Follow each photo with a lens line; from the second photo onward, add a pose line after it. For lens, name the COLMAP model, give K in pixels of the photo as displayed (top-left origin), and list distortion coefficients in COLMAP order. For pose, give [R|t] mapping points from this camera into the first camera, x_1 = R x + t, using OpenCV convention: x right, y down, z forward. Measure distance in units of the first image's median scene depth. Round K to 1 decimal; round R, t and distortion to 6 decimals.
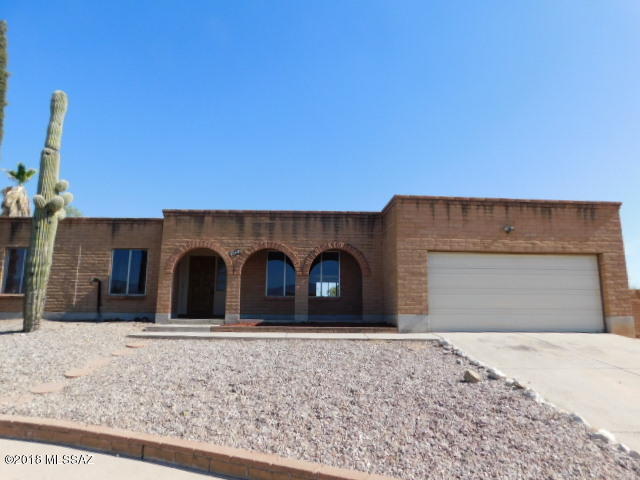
lens RADIAL K [[424.9, 0, 315.5], [0, 424.9, 245.0], [0, 0, 1]] dist [-0.044187, 0.017433]
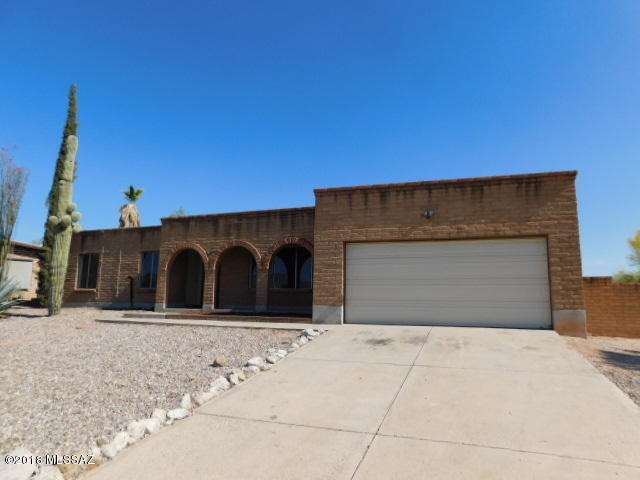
lens RADIAL K [[424.9, 0, 314.5], [0, 424.9, 241.1], [0, 0, 1]] dist [-0.044187, 0.017433]
pose [[0.925385, -0.051077, -0.375571, 0.556951], [0.054599, 0.998508, -0.001266, 0.008223], [0.375075, -0.019334, 0.926793, 0.044444]]
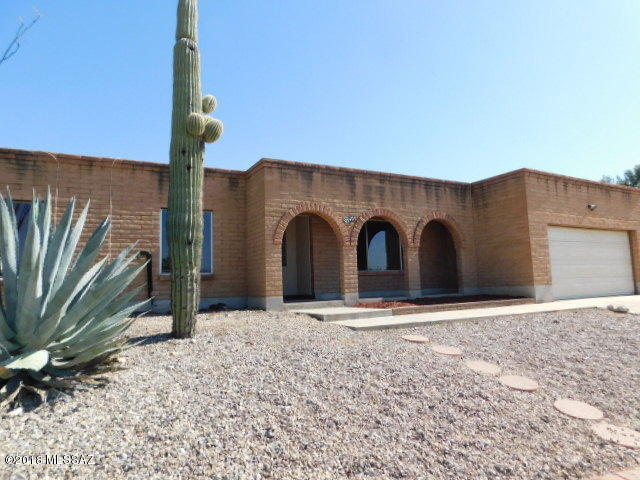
lens RADIAL K [[424.9, 0, 321.8], [0, 424.9, 243.4], [0, 0, 1]] dist [-0.044187, 0.017433]
pose [[0.892681, 0.009019, 0.450598, -0.674571], [-0.035227, 0.998137, 0.049811, 0.028037], [-0.449310, -0.060338, 0.891336, 0.311699]]
